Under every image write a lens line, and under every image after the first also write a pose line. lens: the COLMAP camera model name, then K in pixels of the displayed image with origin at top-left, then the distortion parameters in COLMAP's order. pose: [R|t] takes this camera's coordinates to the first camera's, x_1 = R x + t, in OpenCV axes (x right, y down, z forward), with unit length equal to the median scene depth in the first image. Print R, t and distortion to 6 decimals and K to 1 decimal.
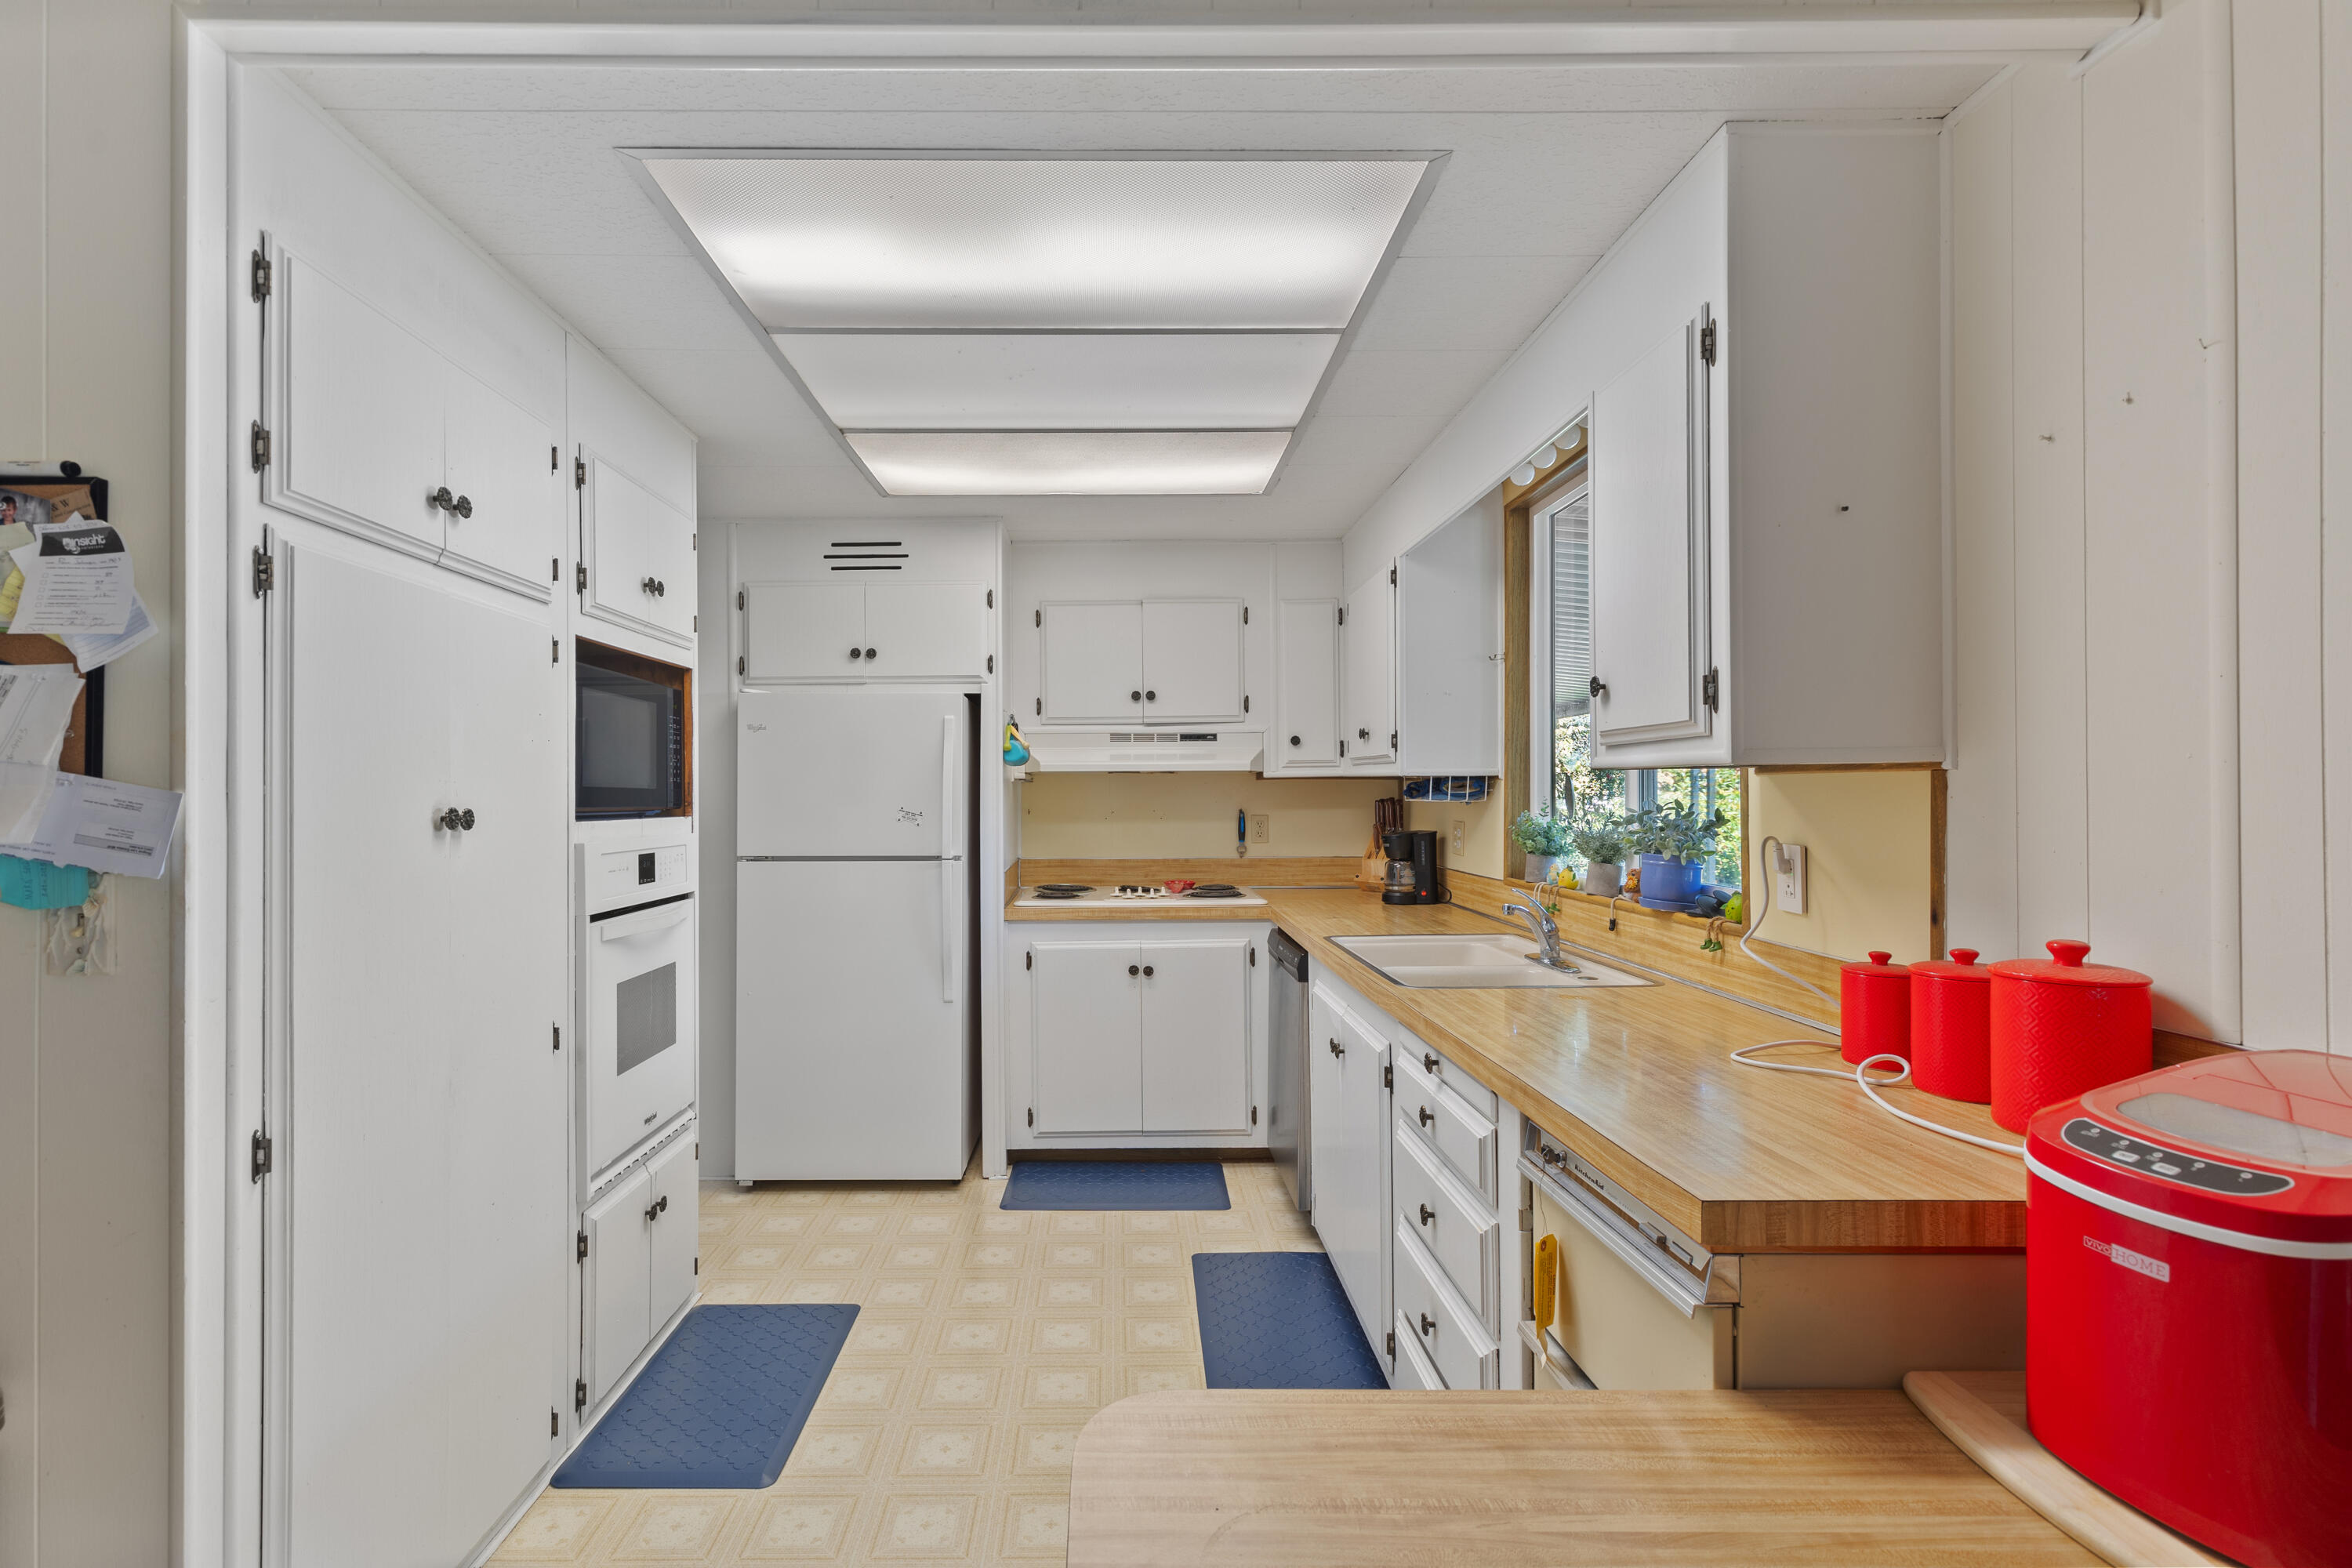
lens RADIAL K [[1099.1, 0, 1115.5], [0, 1099.1, 825.3], [0, 0, 1]] dist [0.004589, -0.000120]
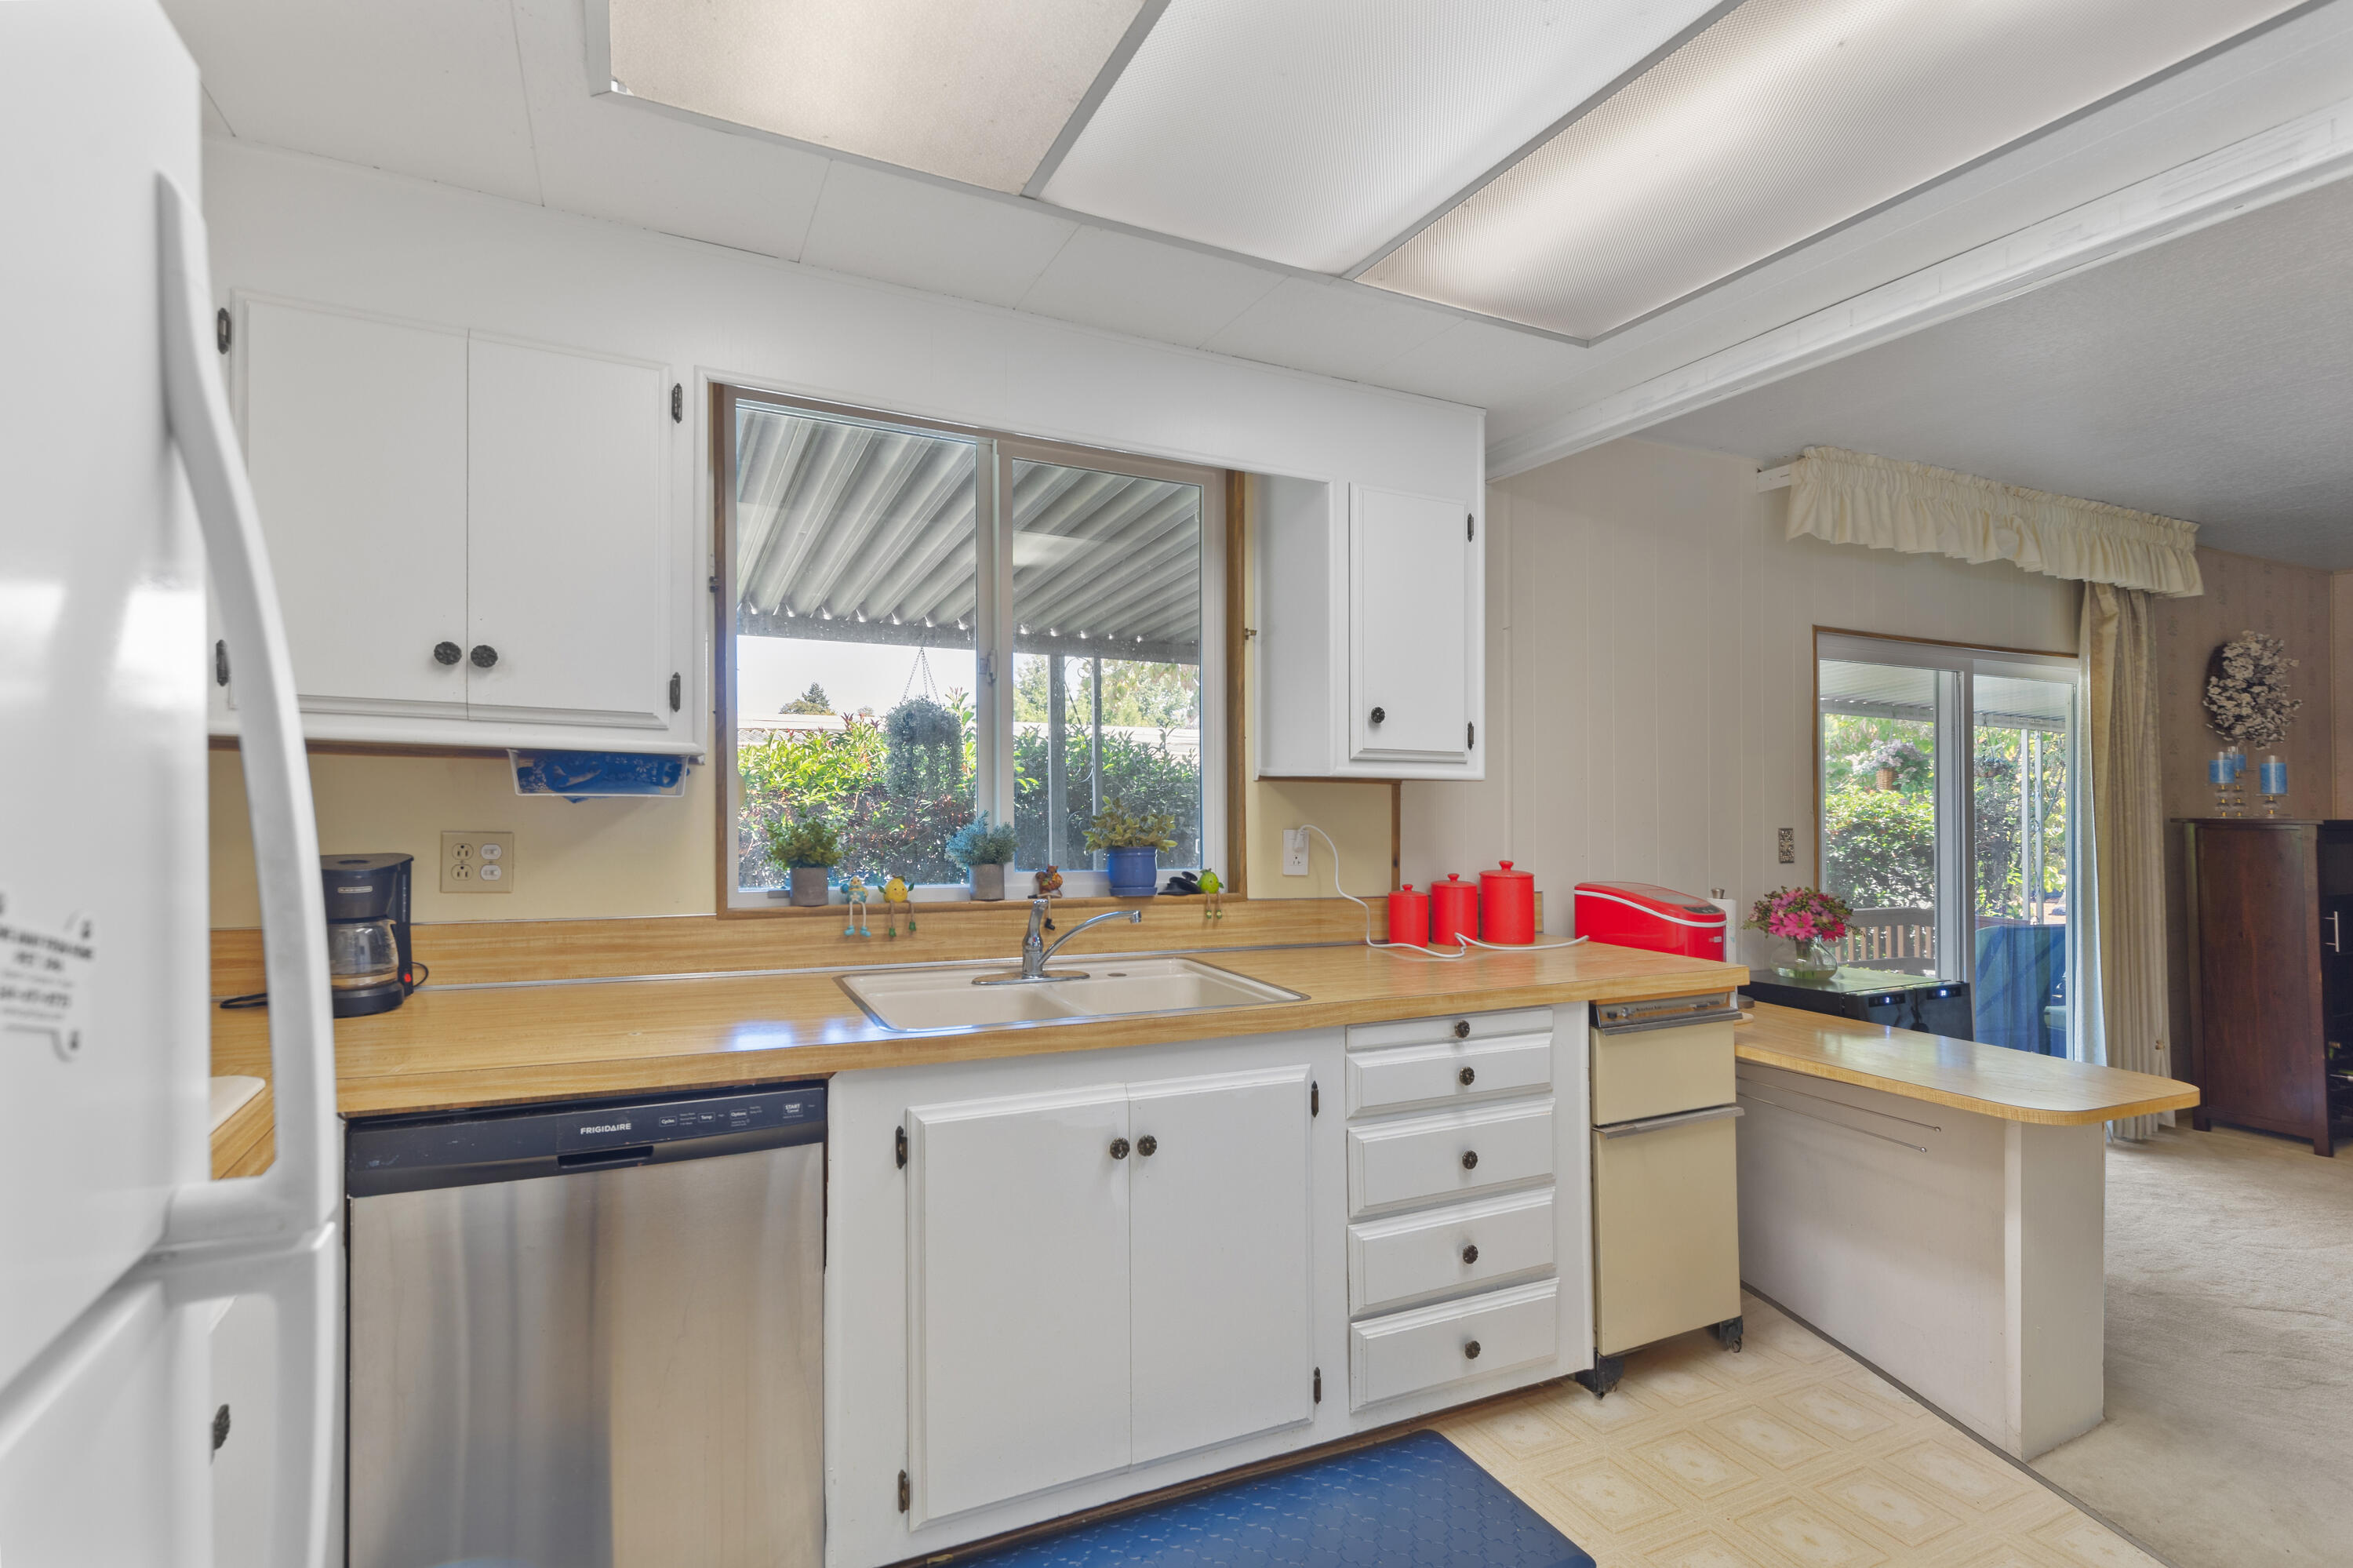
lens RADIAL K [[1081.6, 0, 1118.4], [0, 1081.6, 777.7], [0, 0, 1]] dist [0.000816, -0.000214]
pose [[-0.413232, 0.012209, 0.910544, -0.325964], [0.009115, 0.999915, -0.009271, -0.021610], [-0.910580, 0.004469, -0.413309, 0.973098]]
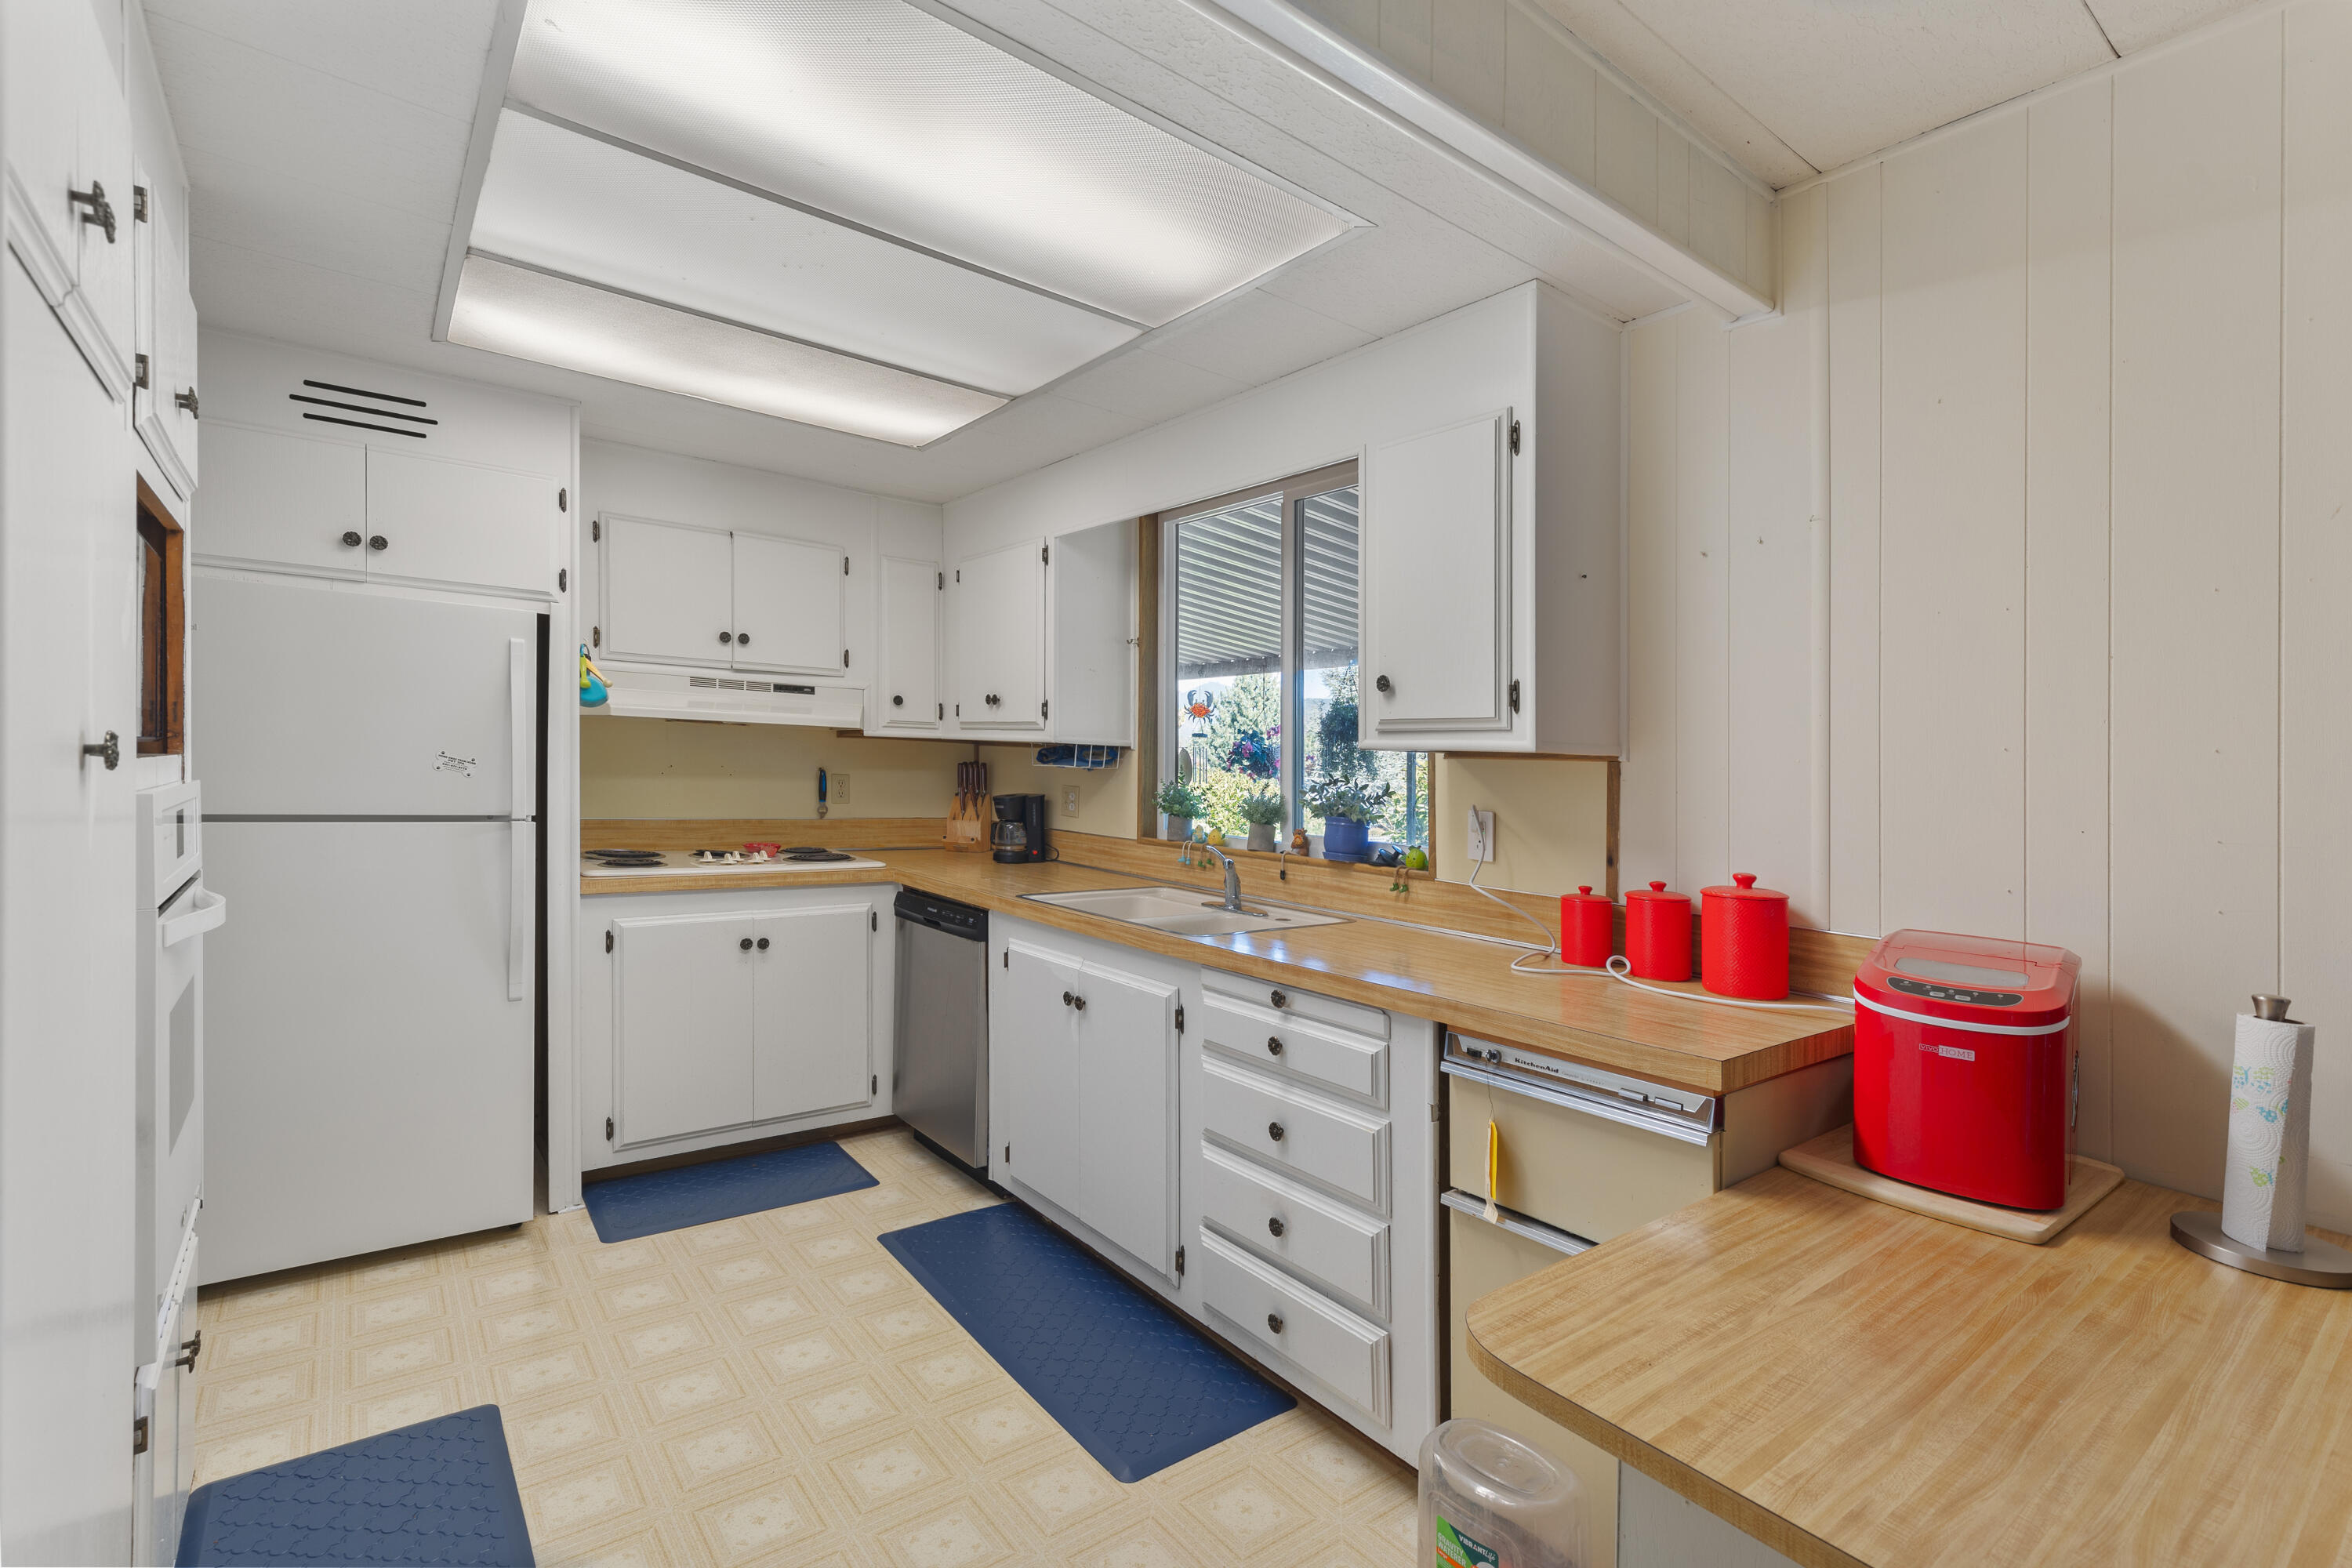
lens RADIAL K [[1063.2, 0, 1192.1], [0, 1063.2, 792.8], [0, 0, 1]] dist [0.003953, 0.000053]
pose [[0.785676, 0.017960, 0.618377, -0.258471], [-0.021223, 0.999773, -0.002072, 0.002731], [-0.618274, -0.011495, 0.785879, 0.101421]]
